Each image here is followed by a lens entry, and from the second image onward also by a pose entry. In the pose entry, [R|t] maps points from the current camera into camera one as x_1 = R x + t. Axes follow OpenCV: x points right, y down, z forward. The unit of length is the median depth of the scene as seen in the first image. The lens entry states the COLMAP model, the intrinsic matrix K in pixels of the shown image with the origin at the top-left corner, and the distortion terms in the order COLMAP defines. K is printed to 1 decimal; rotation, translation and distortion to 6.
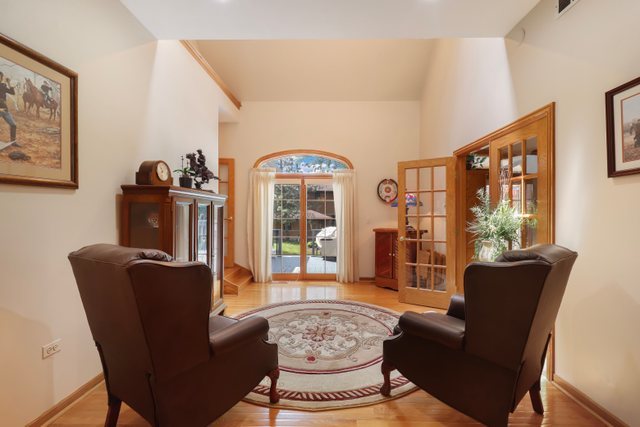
lens RADIAL K [[289.4, 0, 322.1], [0, 289.4, 215.1], [0, 0, 1]] dist [0.000278, 0.000115]
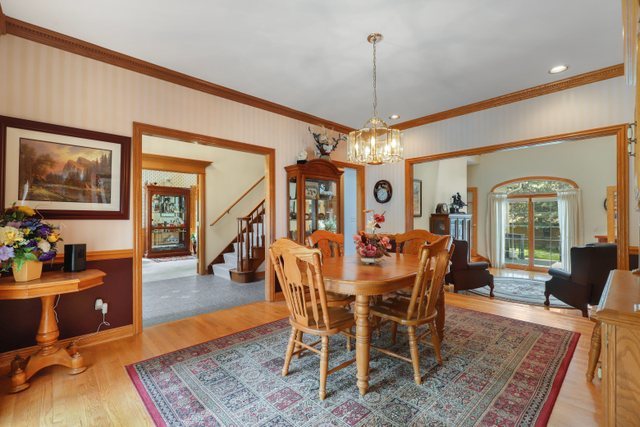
lens RADIAL K [[289.4, 0, 322.1], [0, 289.4, 215.1], [0, 0, 1]] dist [0.000278, 0.000115]
pose [[0.701848, -0.004864, -0.712310, 0.401046], [-0.002119, 0.999958, -0.008916, -0.049524], [0.712323, 0.007766, 0.701808, -1.248071]]
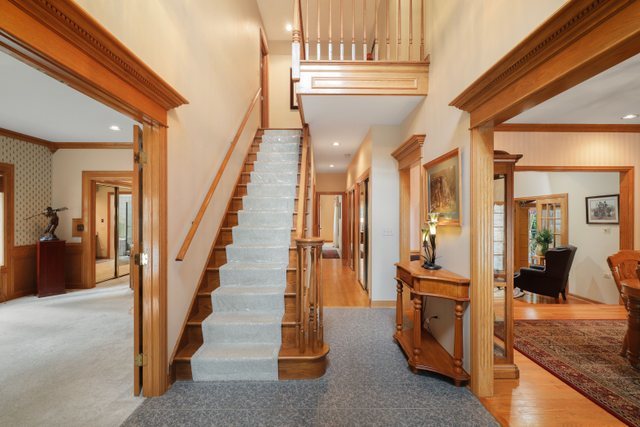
lens RADIAL K [[289.4, 0, 322.1], [0, 289.4, 215.1], [0, 0, 1]] dist [0.000278, 0.000115]
pose [[0.999740, 0.003477, 0.022536, -1.134447], [-0.003266, 0.999950, -0.009400, -0.107642], [-0.022568, 0.009324, 0.999702, -1.205732]]
